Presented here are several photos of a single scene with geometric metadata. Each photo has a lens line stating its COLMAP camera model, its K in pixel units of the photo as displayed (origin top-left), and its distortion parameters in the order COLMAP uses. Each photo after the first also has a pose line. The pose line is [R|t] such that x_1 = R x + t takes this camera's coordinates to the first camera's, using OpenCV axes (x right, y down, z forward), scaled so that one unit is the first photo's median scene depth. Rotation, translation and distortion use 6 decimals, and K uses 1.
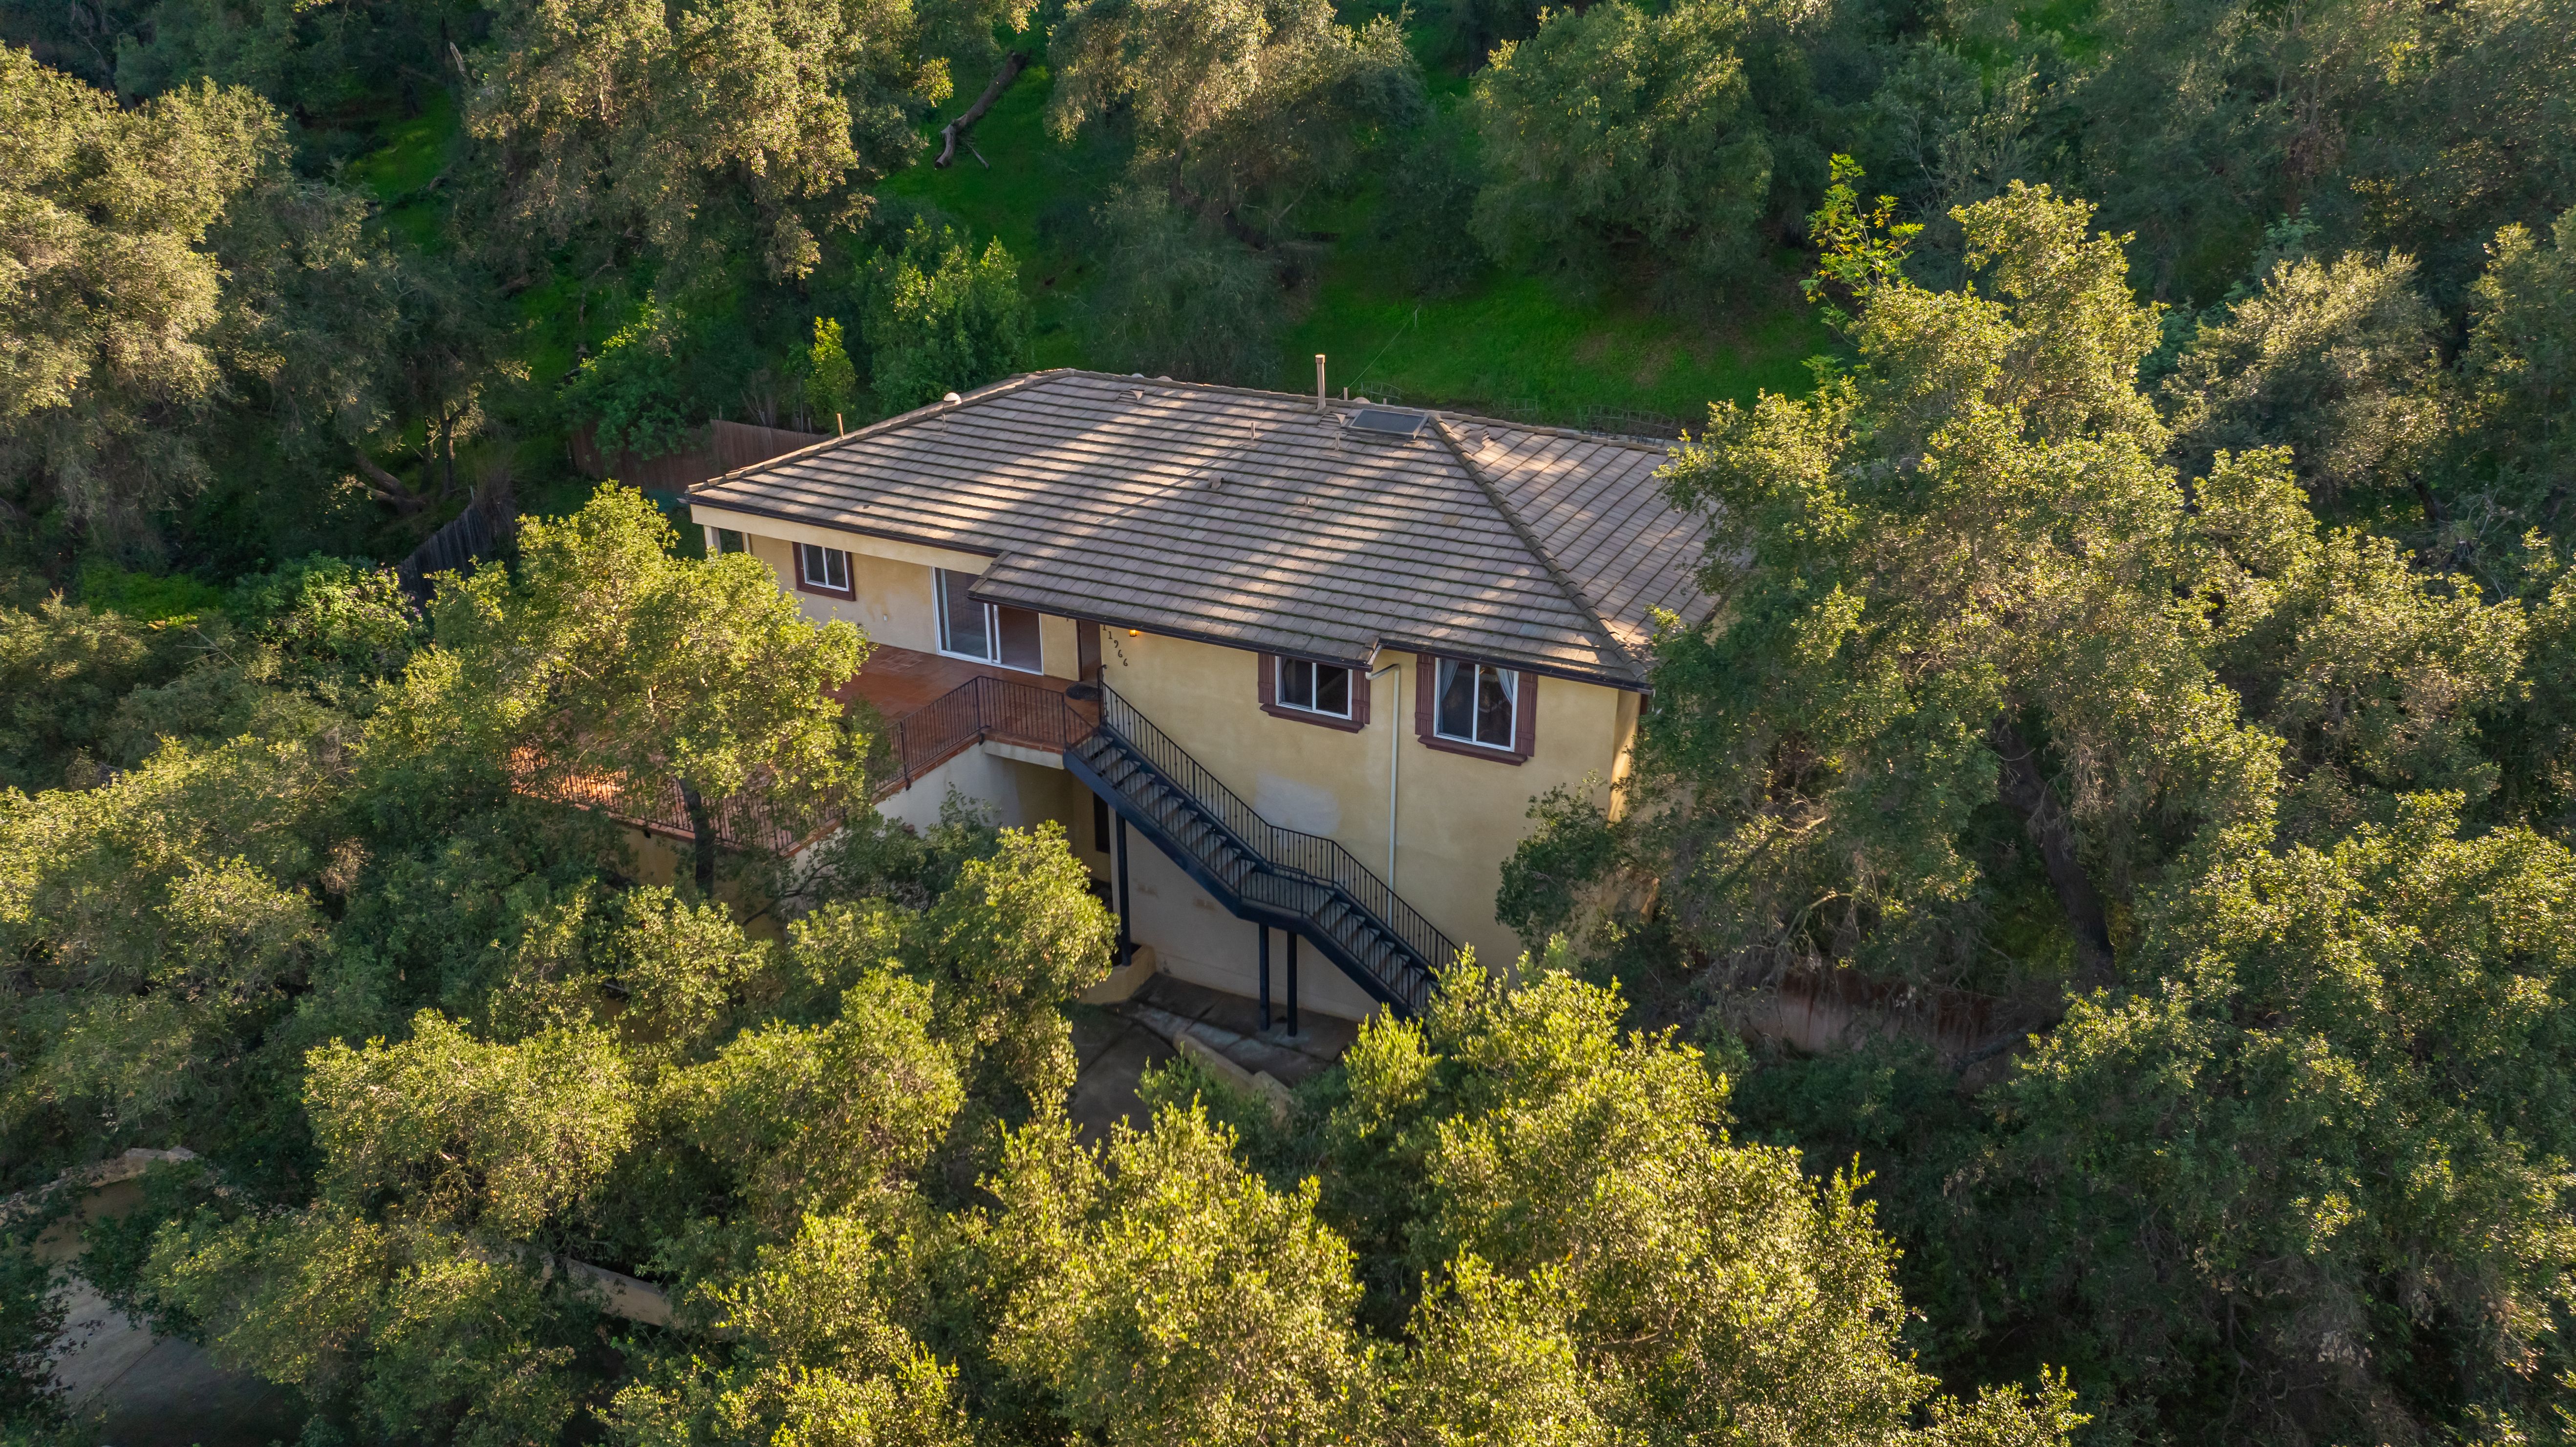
lens RADIAL K [[1814.4, 0, 1288.0], [0, 1814.4, 723.5], [0, 0, 1]] dist [-0.015597, -0.008386]
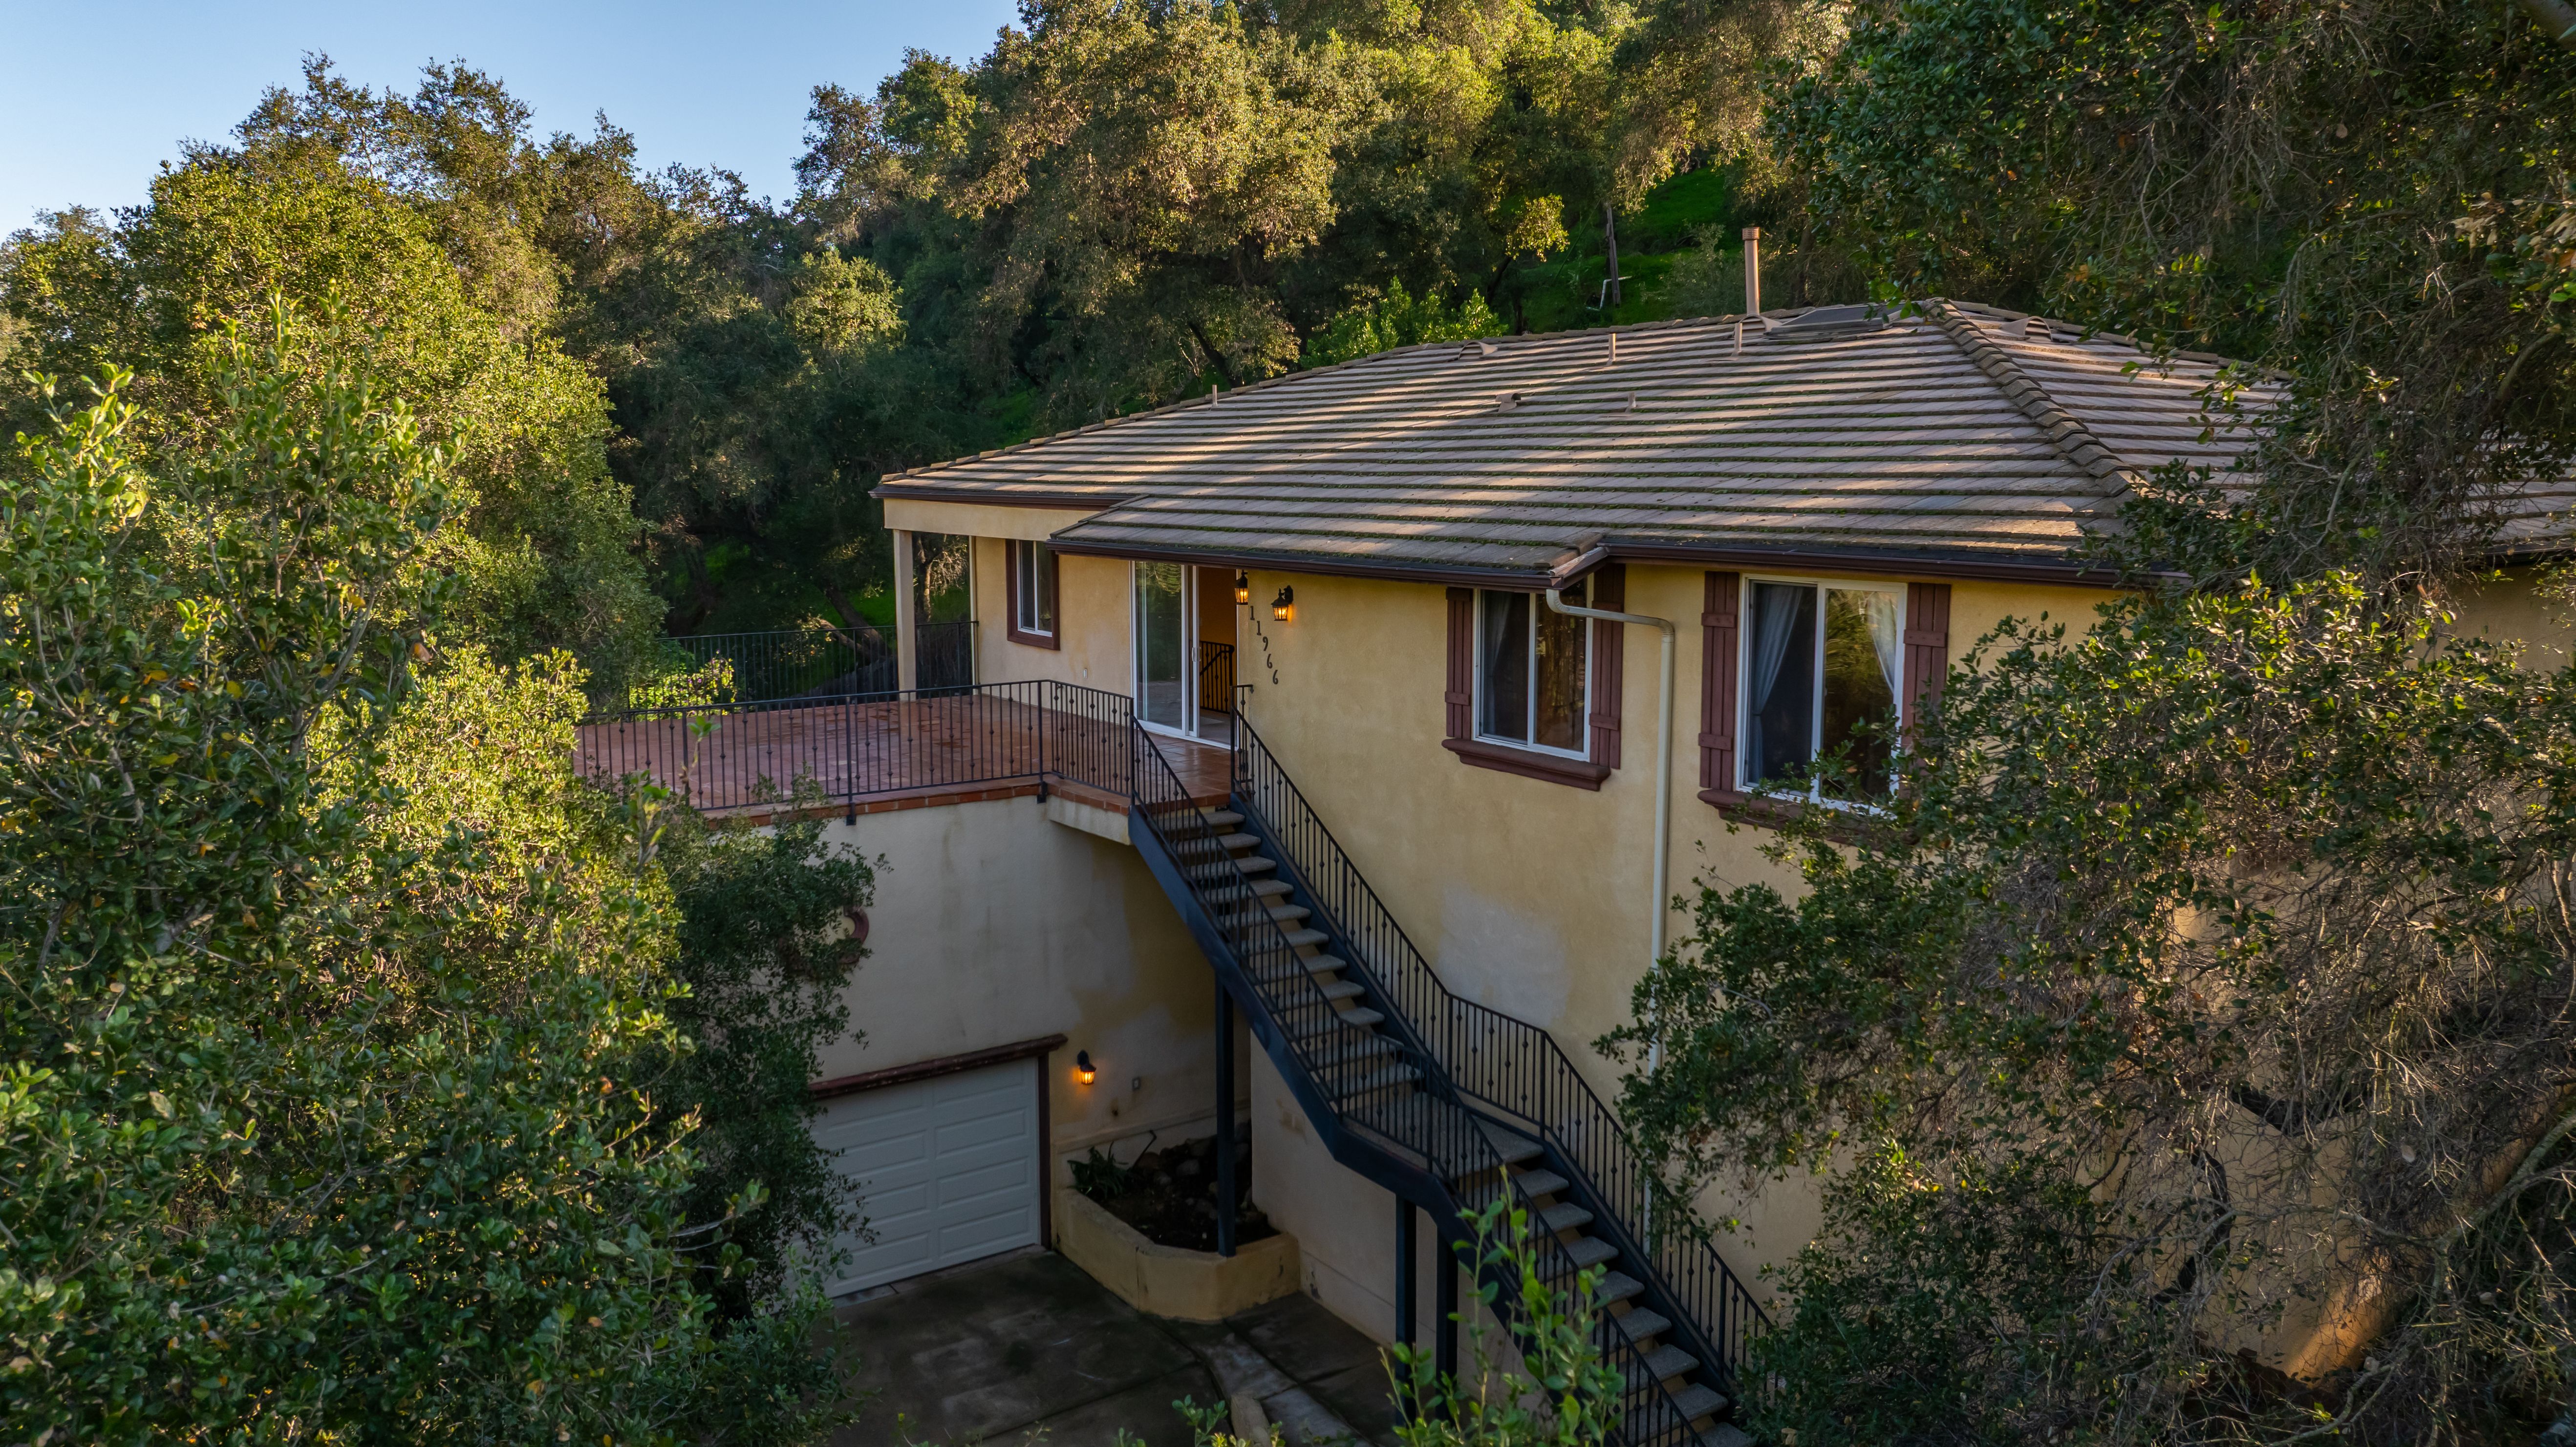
lens RADIAL K [[1814.4, 0, 1288.0], [0, 1814.4, 723.5], [0, 0, 1]] dist [-0.015597, -0.008386]
pose [[0.878775, 0.069993, -0.472076, 0.179207], [-0.193245, 0.956650, -0.217890, 0.101401], [0.436361, 0.282703, 0.854206, 0.535937]]
